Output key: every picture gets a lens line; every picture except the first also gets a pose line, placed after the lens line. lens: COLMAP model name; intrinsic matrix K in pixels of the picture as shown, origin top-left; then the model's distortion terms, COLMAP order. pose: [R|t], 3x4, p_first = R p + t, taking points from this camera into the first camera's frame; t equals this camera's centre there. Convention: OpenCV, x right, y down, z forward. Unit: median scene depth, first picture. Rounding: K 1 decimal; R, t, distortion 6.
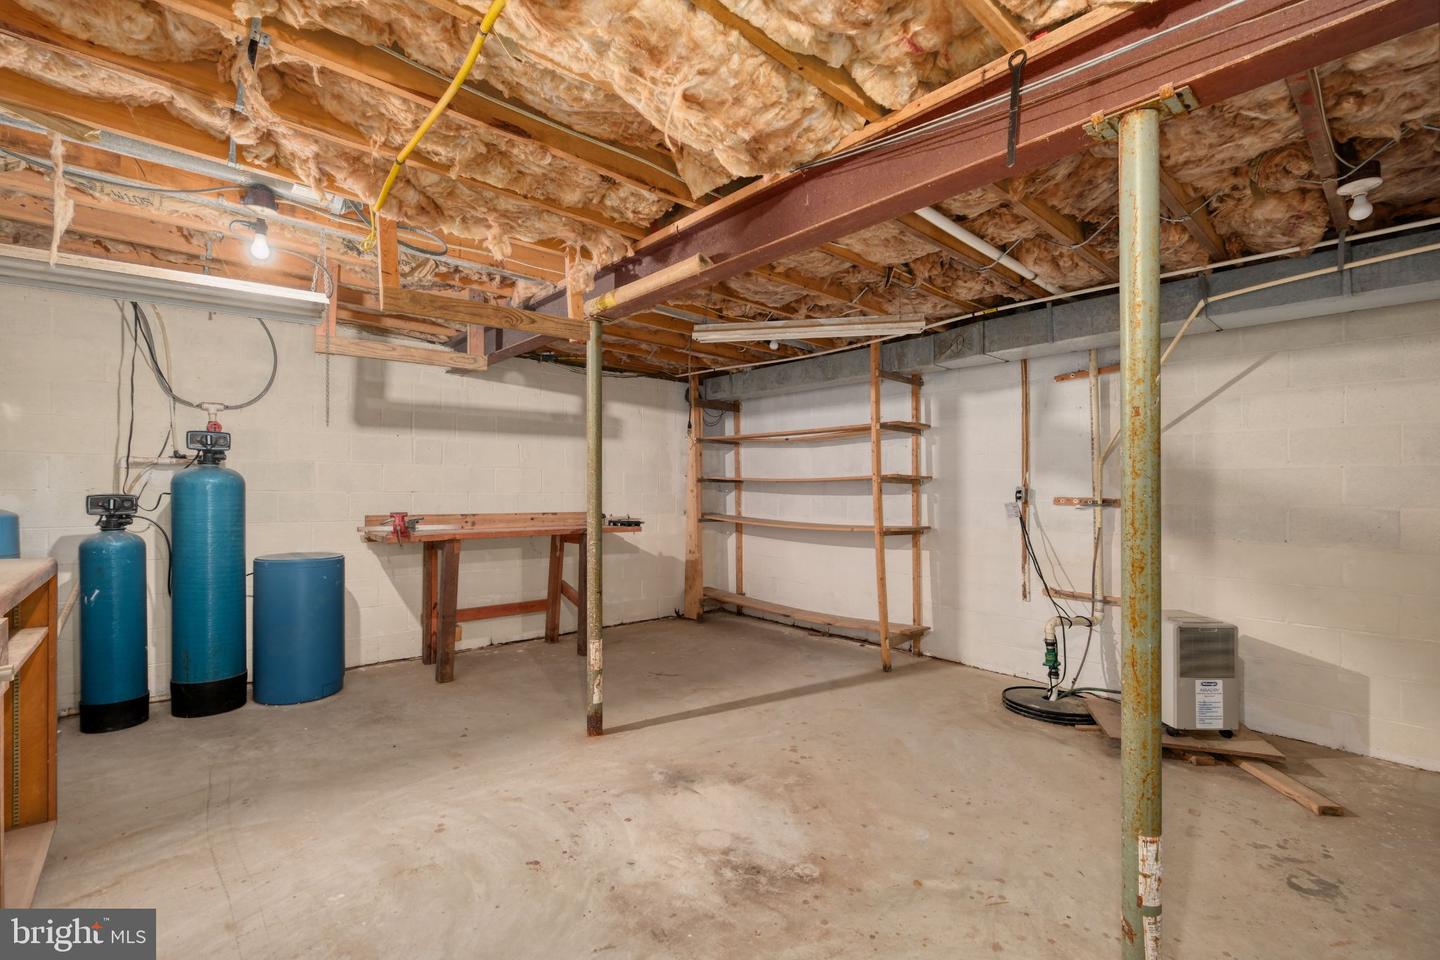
lens RADIAL K [[634.2, 0, 719.9], [0, 634.2, 480.4], [0, 0, 1]] dist [-0.000533, 0.000059]
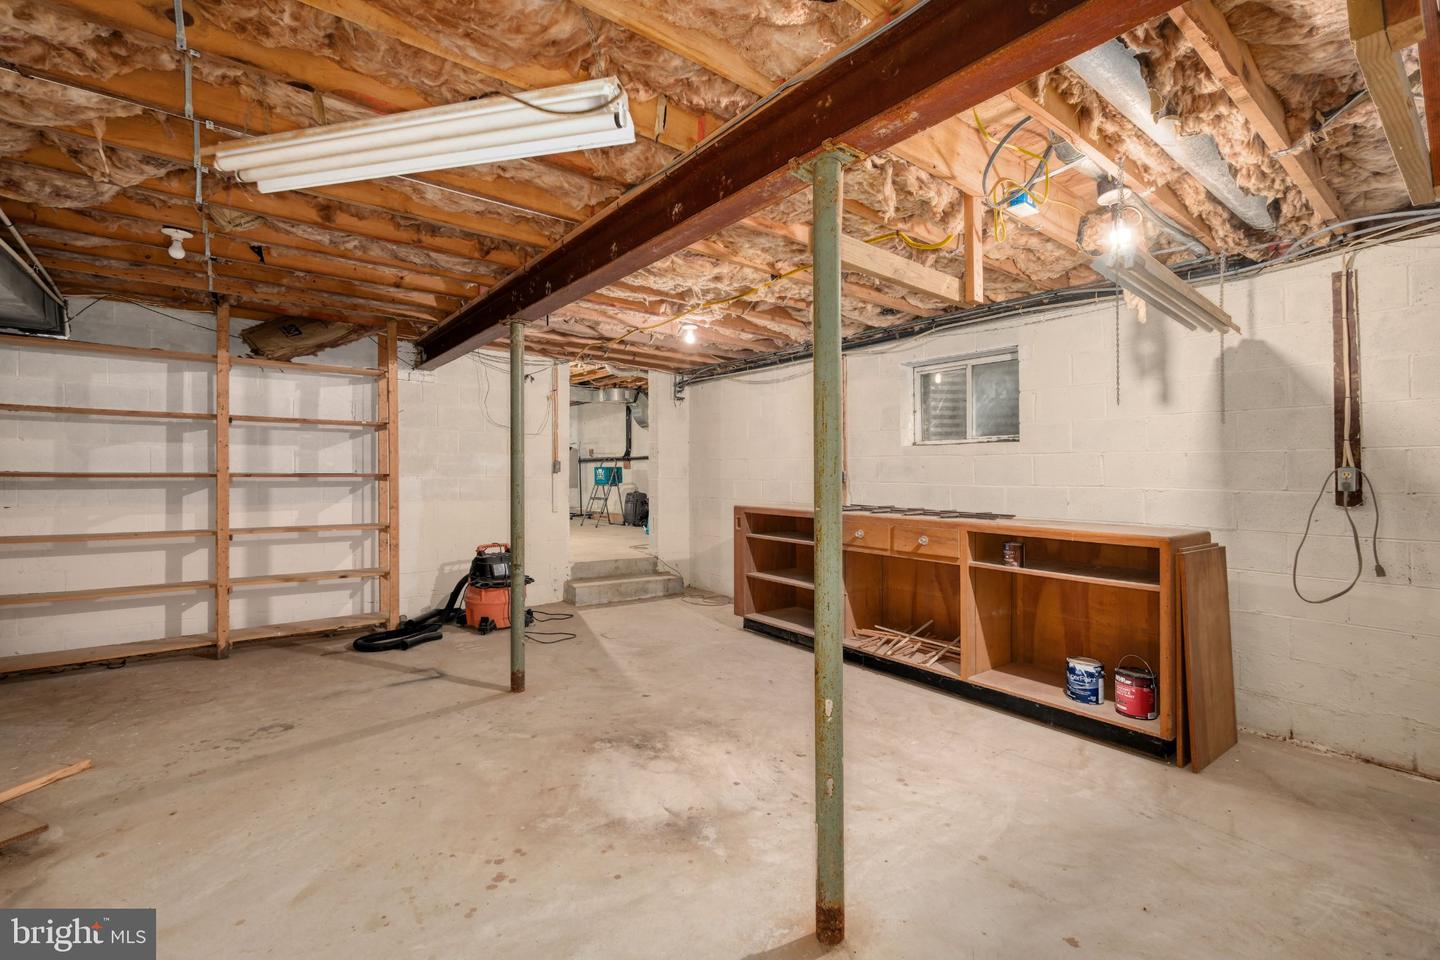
lens RADIAL K [[634.2, 0, 719.0], [0, 634.2, 477.7], [0, 0, 1]] dist [-0.000533, 0.000059]
pose [[-0.997049, -0.022224, 0.073481, -0.186817], [-0.023026, 0.999684, -0.010081, 0.030548], [-0.073234, -0.011743, -0.997246, 2.129763]]
